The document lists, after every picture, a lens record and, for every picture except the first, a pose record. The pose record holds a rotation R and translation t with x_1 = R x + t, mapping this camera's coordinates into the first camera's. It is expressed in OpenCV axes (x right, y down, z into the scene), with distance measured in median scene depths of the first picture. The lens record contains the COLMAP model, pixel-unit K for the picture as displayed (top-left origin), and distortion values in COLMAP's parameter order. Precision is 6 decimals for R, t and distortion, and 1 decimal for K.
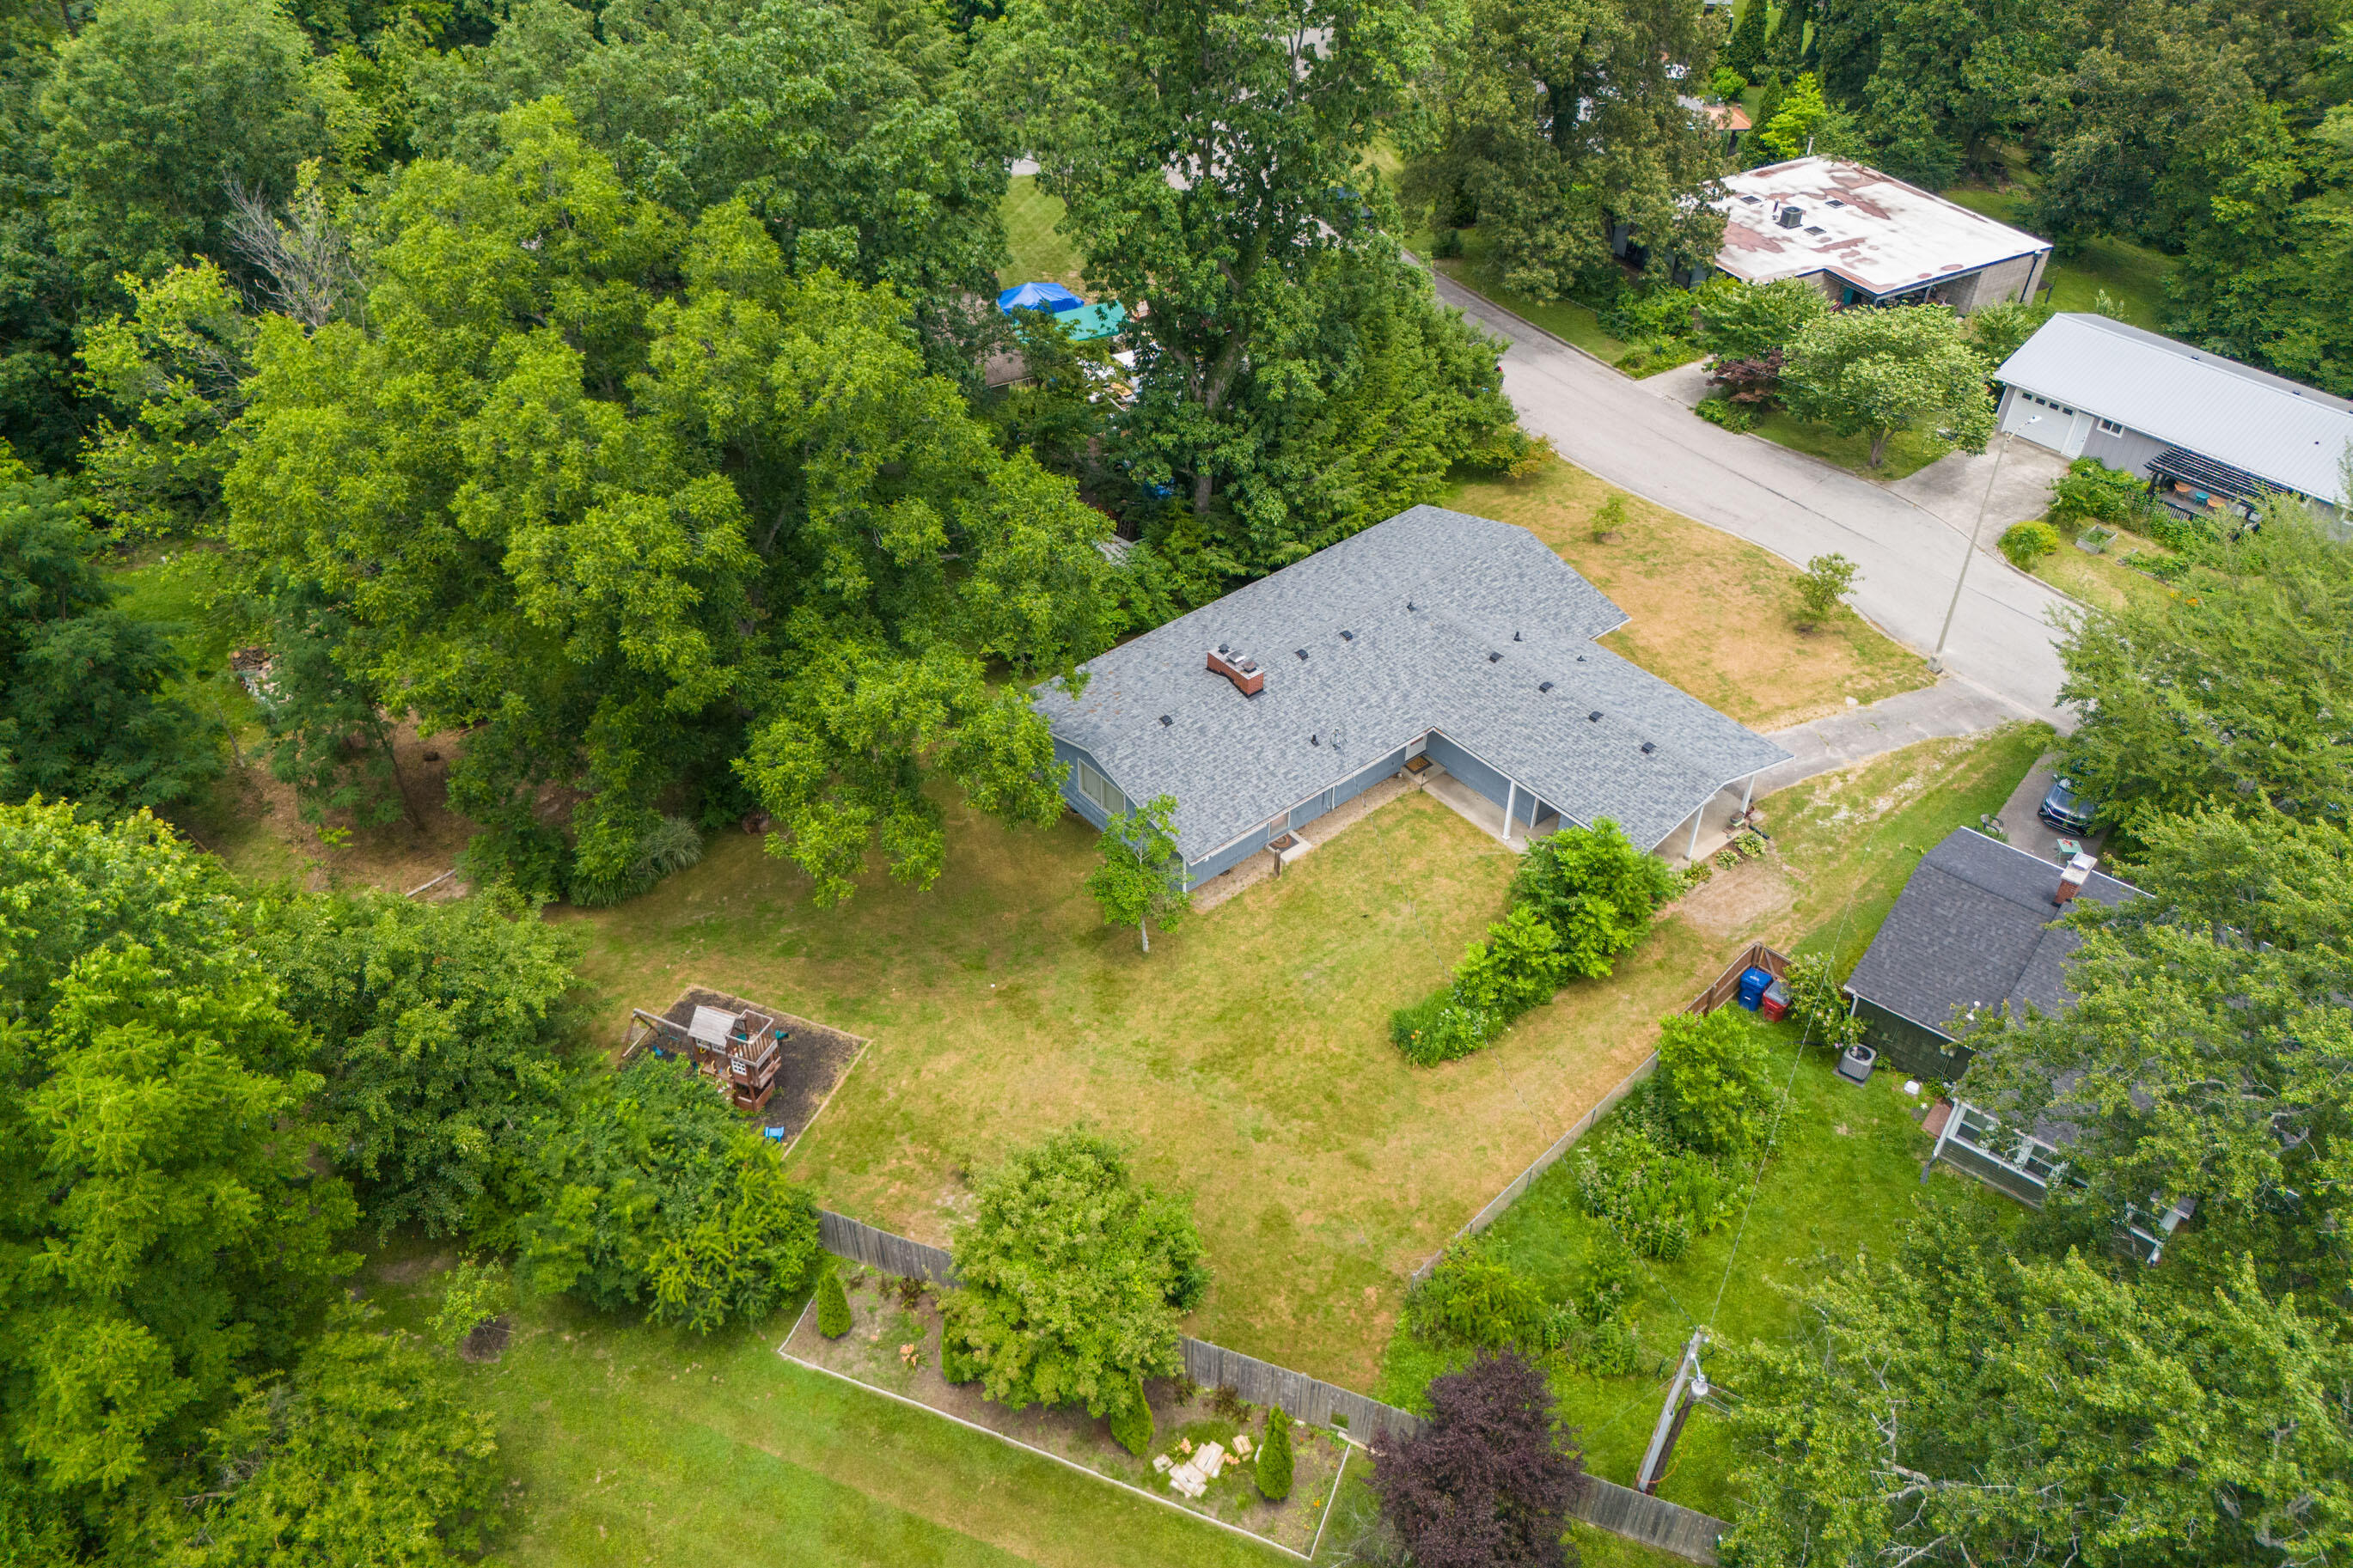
lens RADIAL K [[1740.7, 0, 1186.8], [0, 1740.7, 779.5], [0, 0, 1]] dist [0.070667, -0.082641]
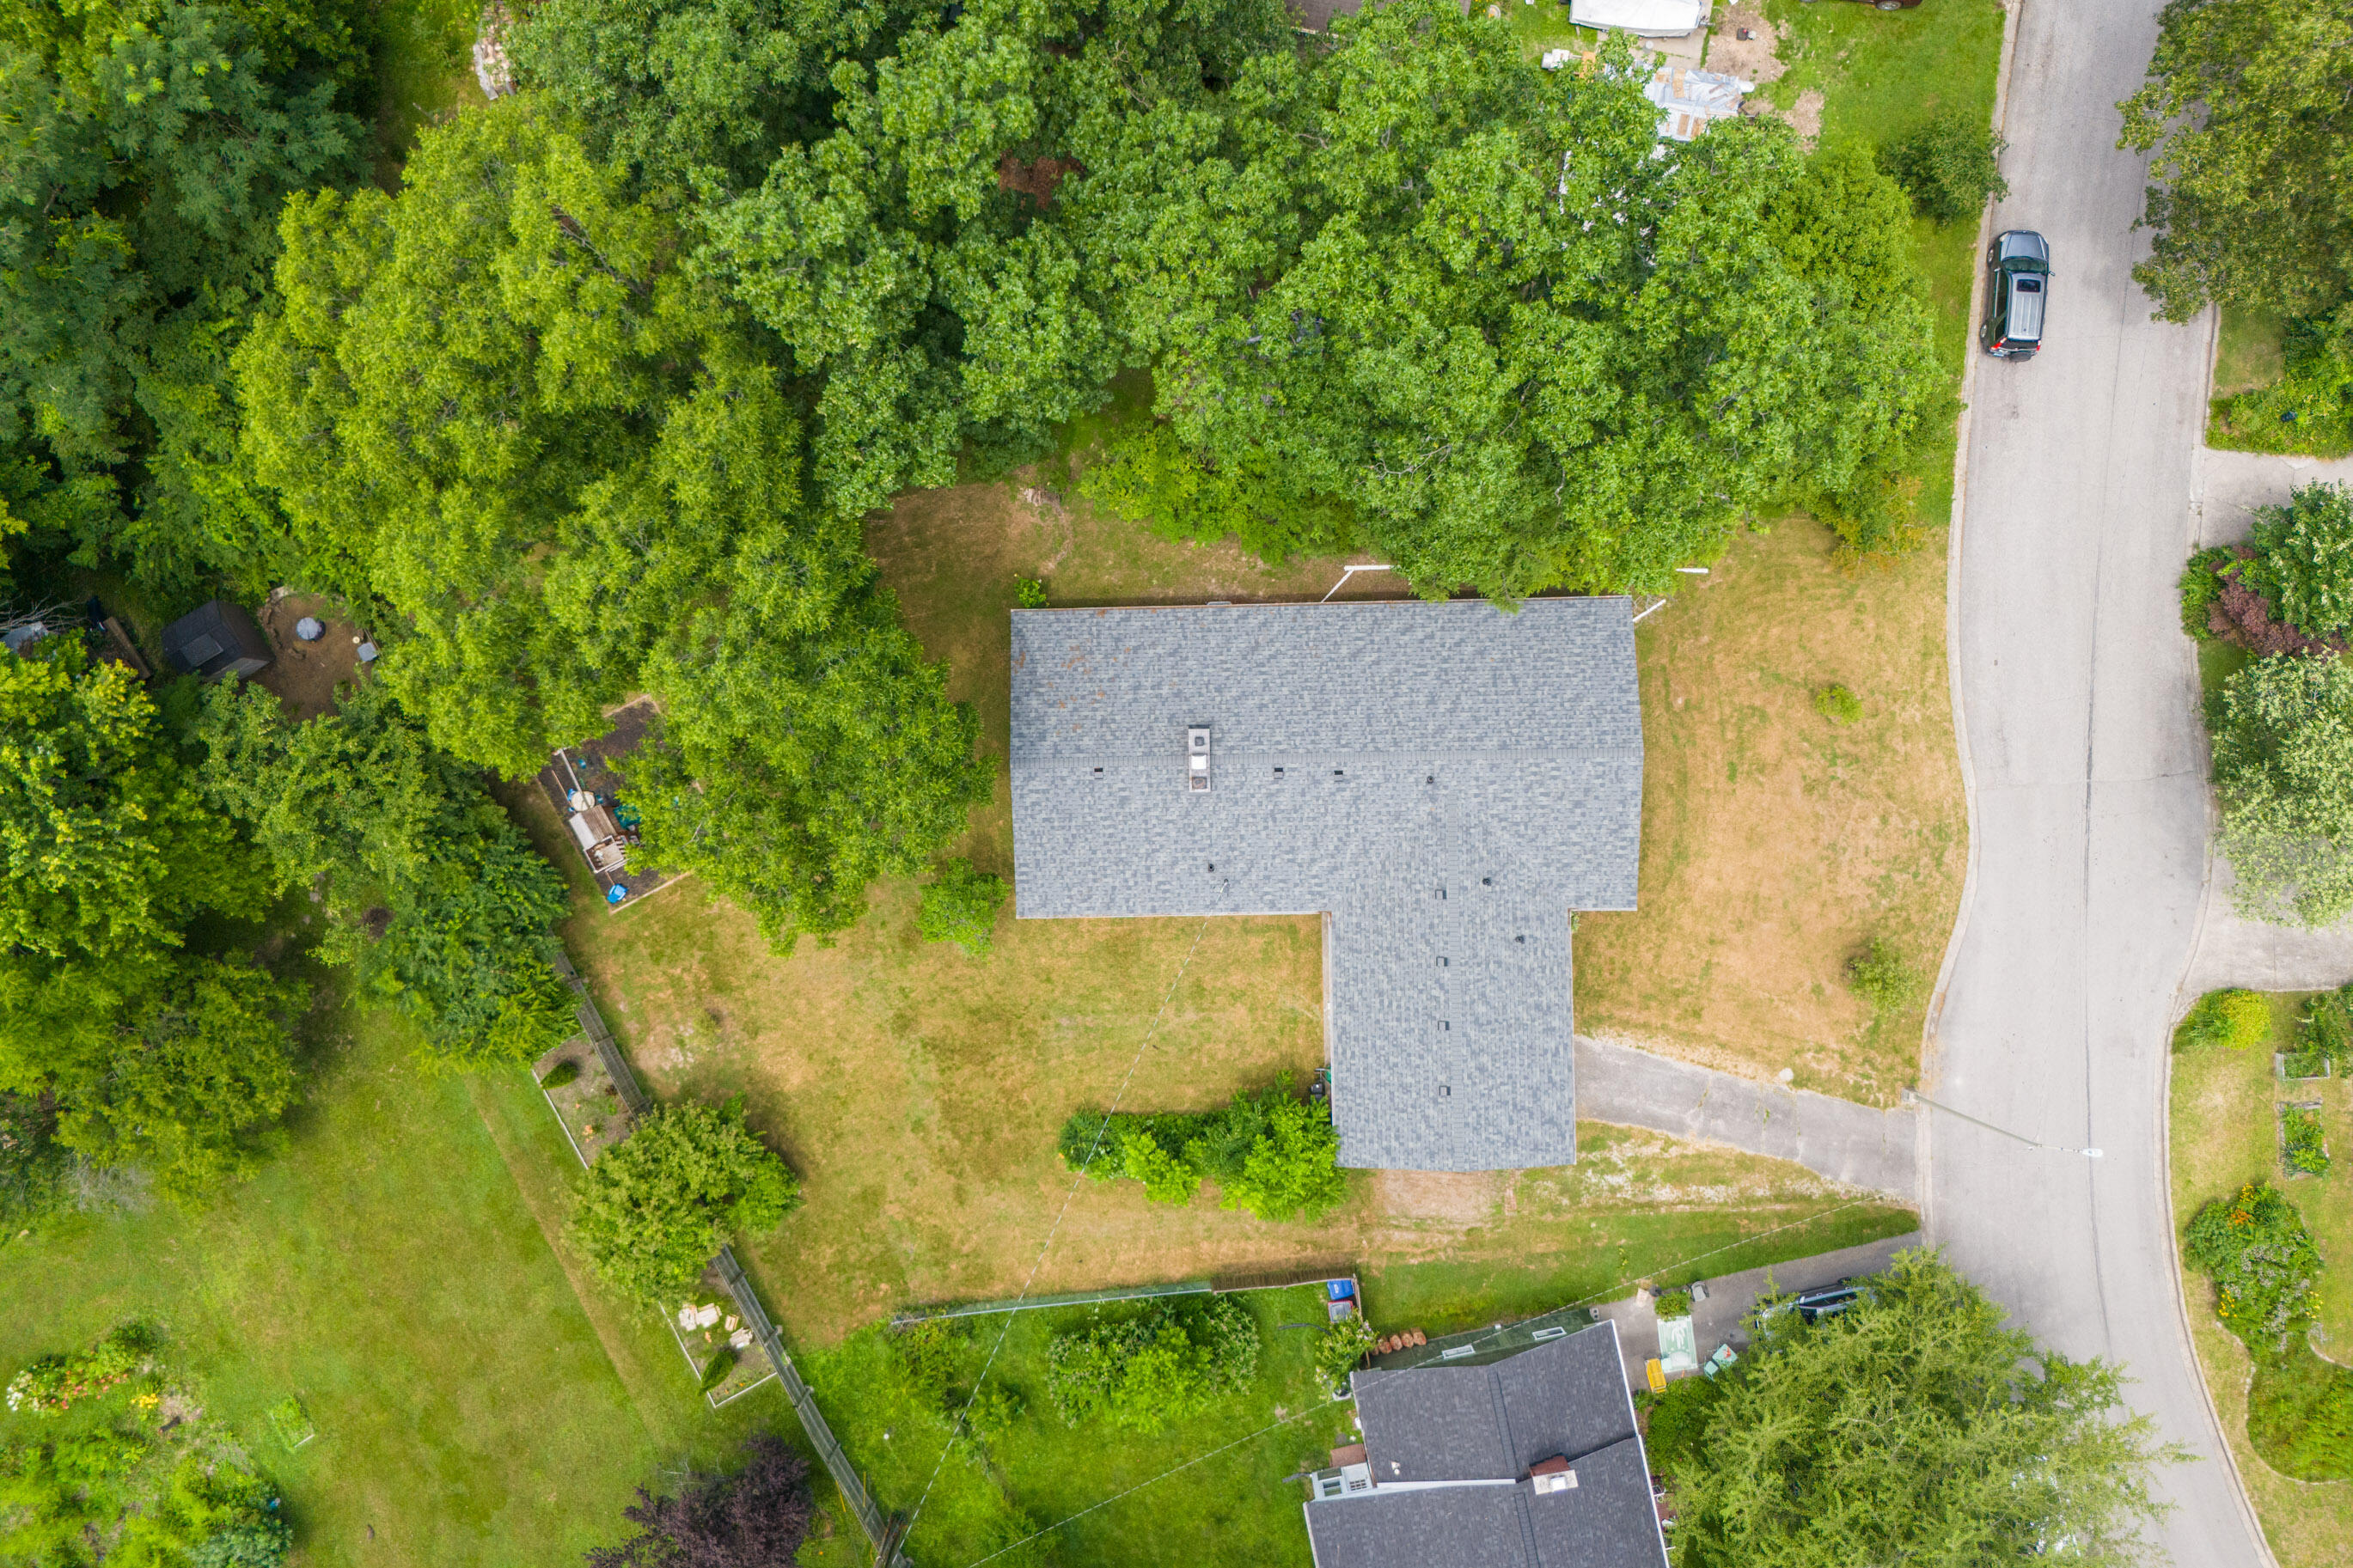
lens RADIAL K [[1740.7, 0, 1186.8], [0, 1740.7, 779.5], [0, 0, 1]] dist [0.070667, -0.082641]
pose [[0.775211, 0.631674, -0.006025, 0.033598], [-0.392994, 0.489718, 0.778288, -0.794335], [0.494575, -0.600969, 0.627879, 0.364225]]
